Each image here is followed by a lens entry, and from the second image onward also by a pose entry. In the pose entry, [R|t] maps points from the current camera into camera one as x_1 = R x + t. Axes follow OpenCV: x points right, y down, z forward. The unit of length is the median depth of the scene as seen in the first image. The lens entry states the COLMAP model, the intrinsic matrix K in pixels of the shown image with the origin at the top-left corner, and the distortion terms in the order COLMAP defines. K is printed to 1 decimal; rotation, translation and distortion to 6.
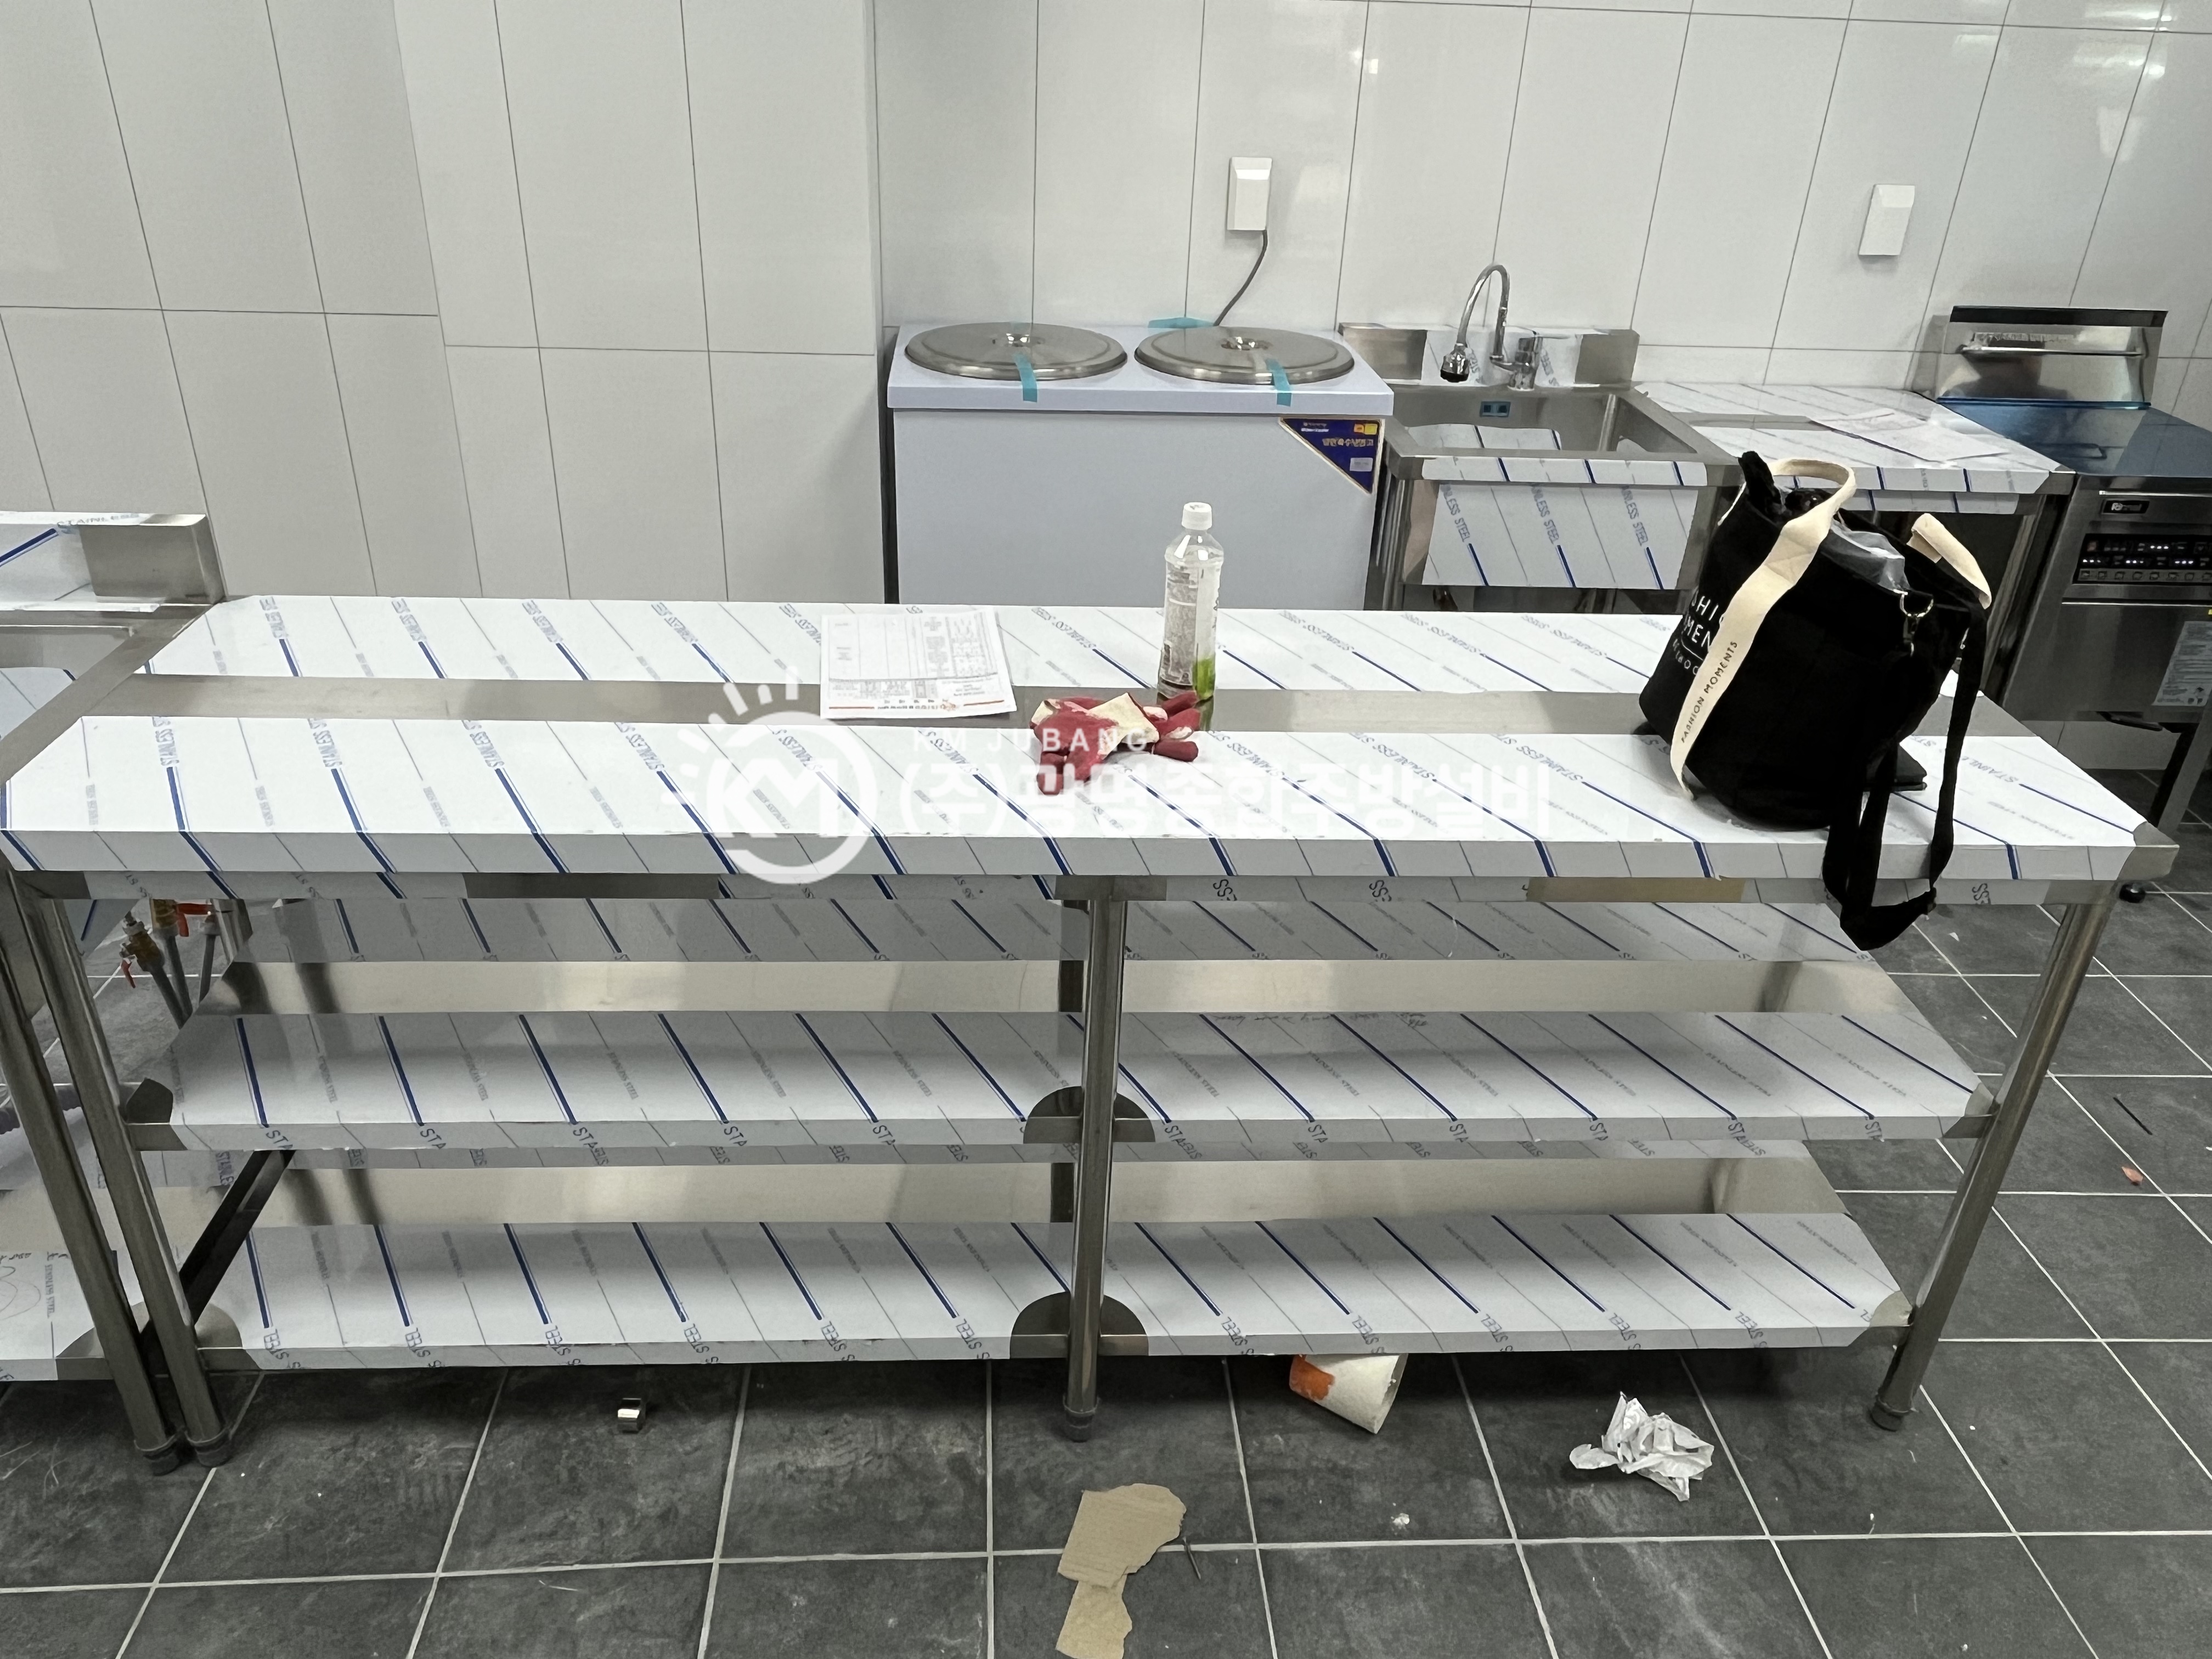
lens RADIAL K [[1558.9, 0, 1106.0], [0, 1558.9, 829.5], [0, 0, 1]] dist [0.003863, -0.001434]
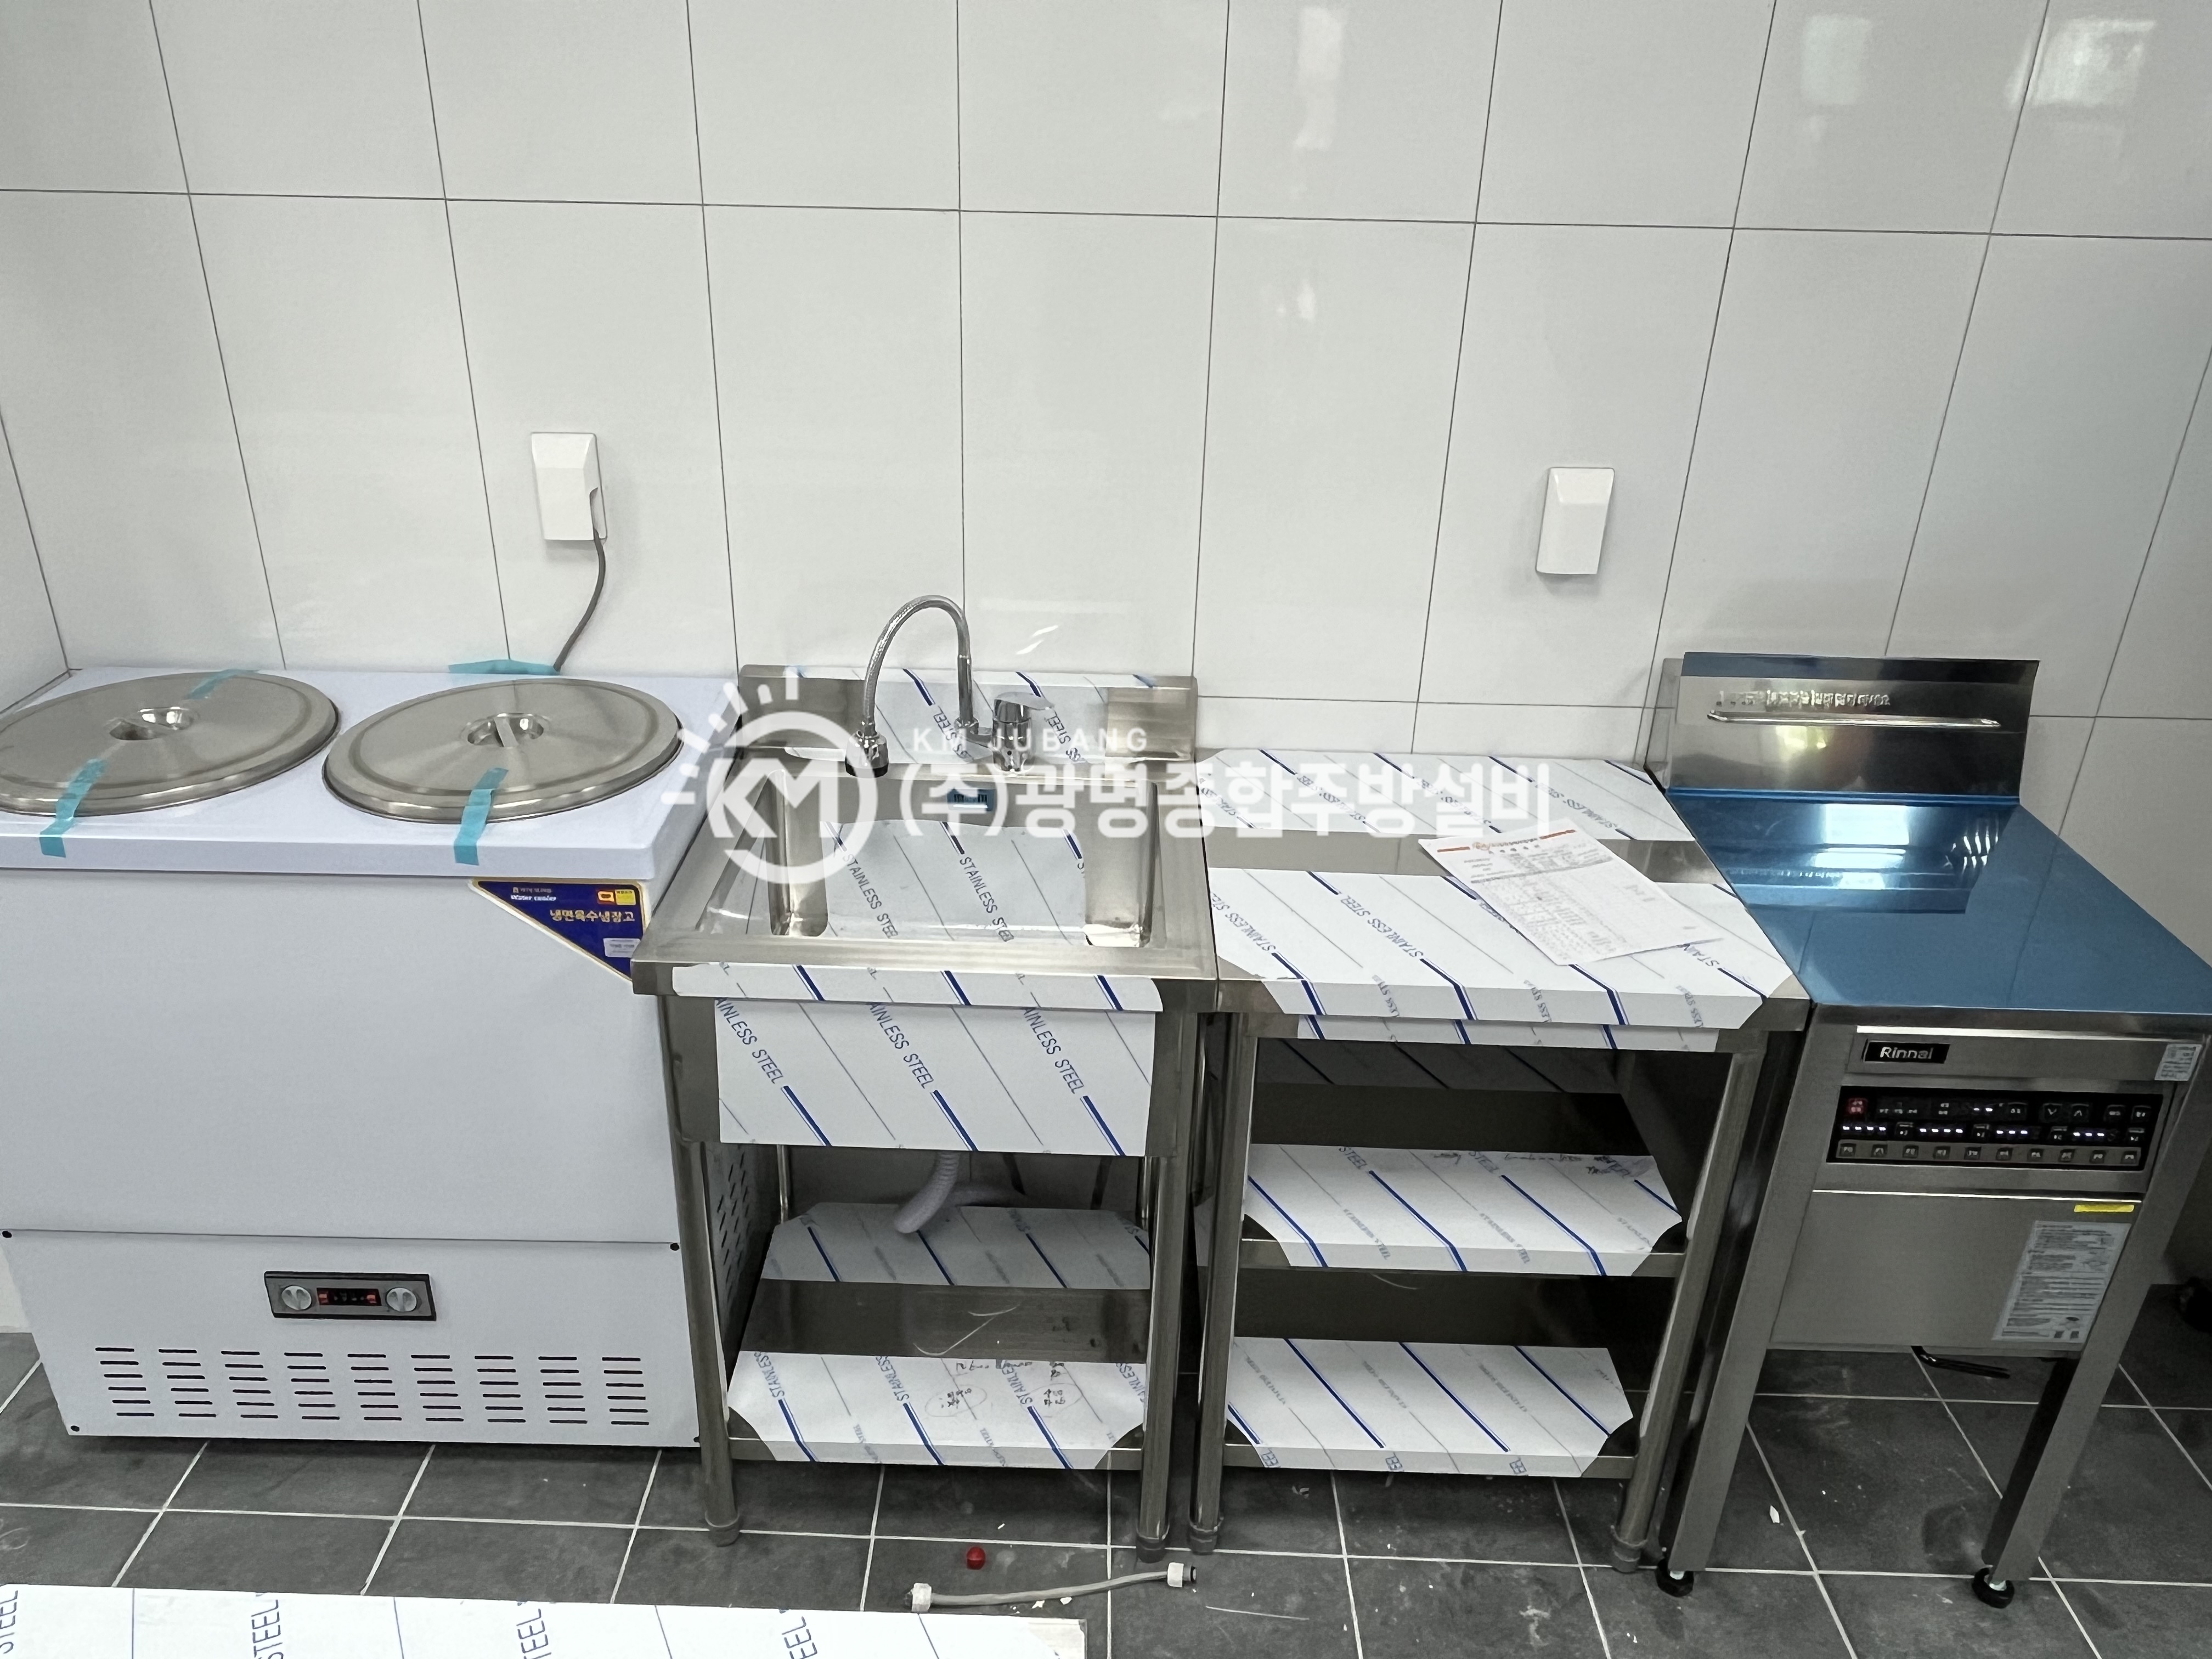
lens RADIAL K [[1584.9, 0, 1106.0], [0, 1584.9, 829.5], [0, 0, 1]] dist [0.057167, -0.108253]
pose [[0.997653, 0.014838, -0.066841, 0.388647], [-0.018733, 0.998139, -0.058032, -0.243883], [0.065855, 0.059148, 0.996075, 0.378778]]
